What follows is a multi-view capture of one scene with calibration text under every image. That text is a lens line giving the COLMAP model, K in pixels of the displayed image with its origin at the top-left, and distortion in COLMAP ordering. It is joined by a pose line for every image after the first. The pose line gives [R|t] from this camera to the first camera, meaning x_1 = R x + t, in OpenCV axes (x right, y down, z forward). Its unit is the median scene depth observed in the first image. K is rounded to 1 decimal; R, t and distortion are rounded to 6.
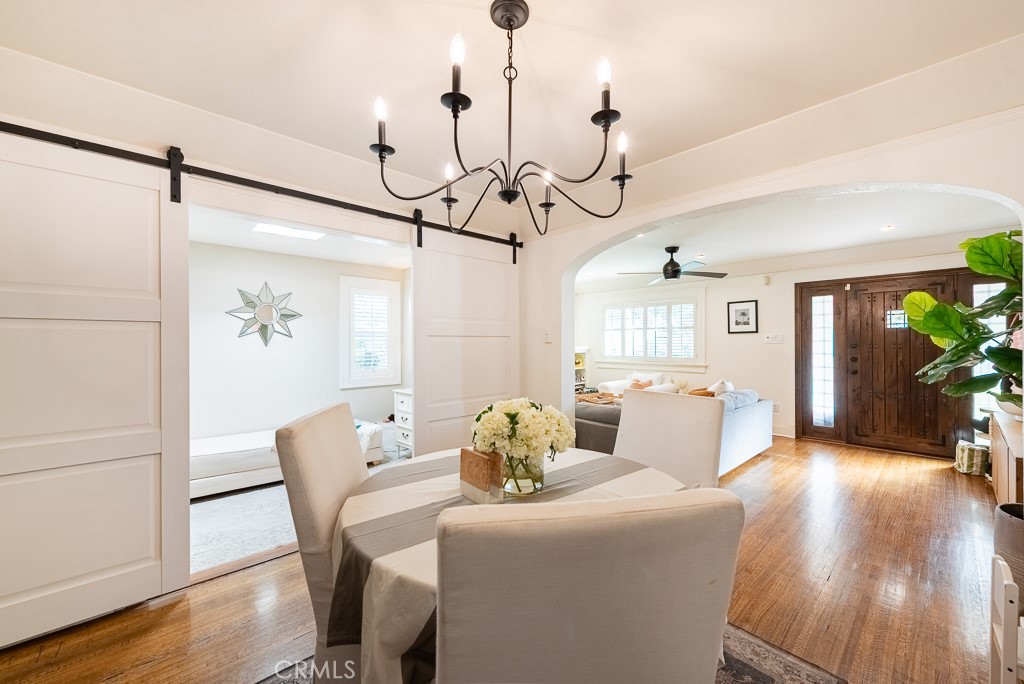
lens RADIAL K [[400.5, 0, 512.0], [0, 400.5, 342.0], [0, 0, 1]] dist [-0.000239, -0.000108]
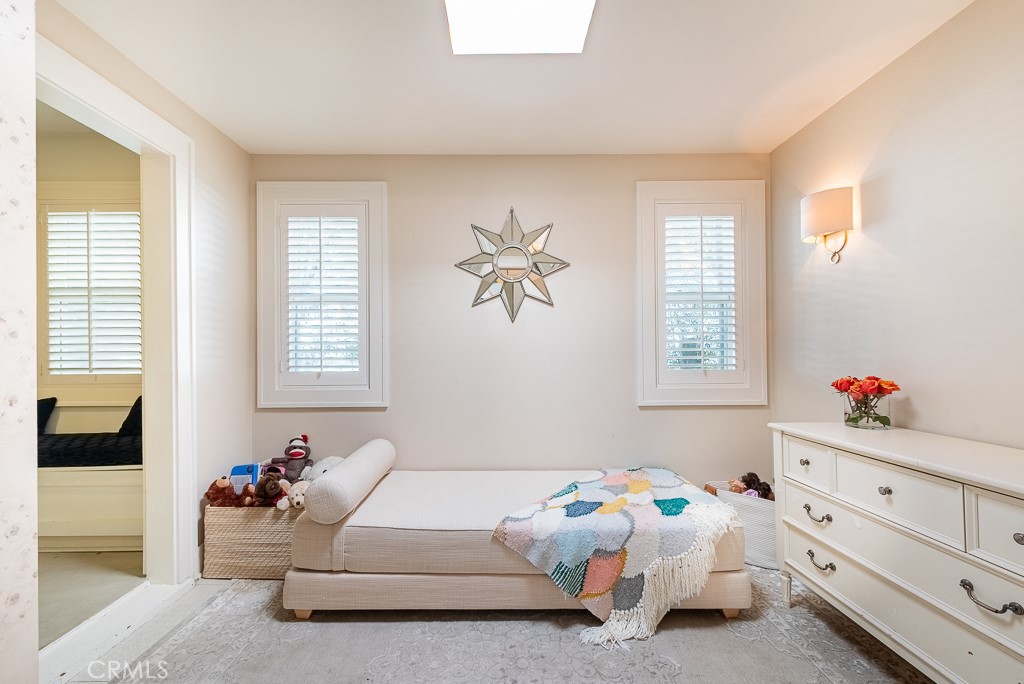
lens RADIAL K [[400.5, 0, 512.0], [0, 400.5, 342.0], [0, 0, 1]] dist [-0.000239, -0.000108]
pose [[0.754469, -0.012297, -0.656220, -0.231598], [0.001026, 0.999845, -0.017557, 0.047595], [0.656334, 0.012573, 0.754365, 0.546911]]
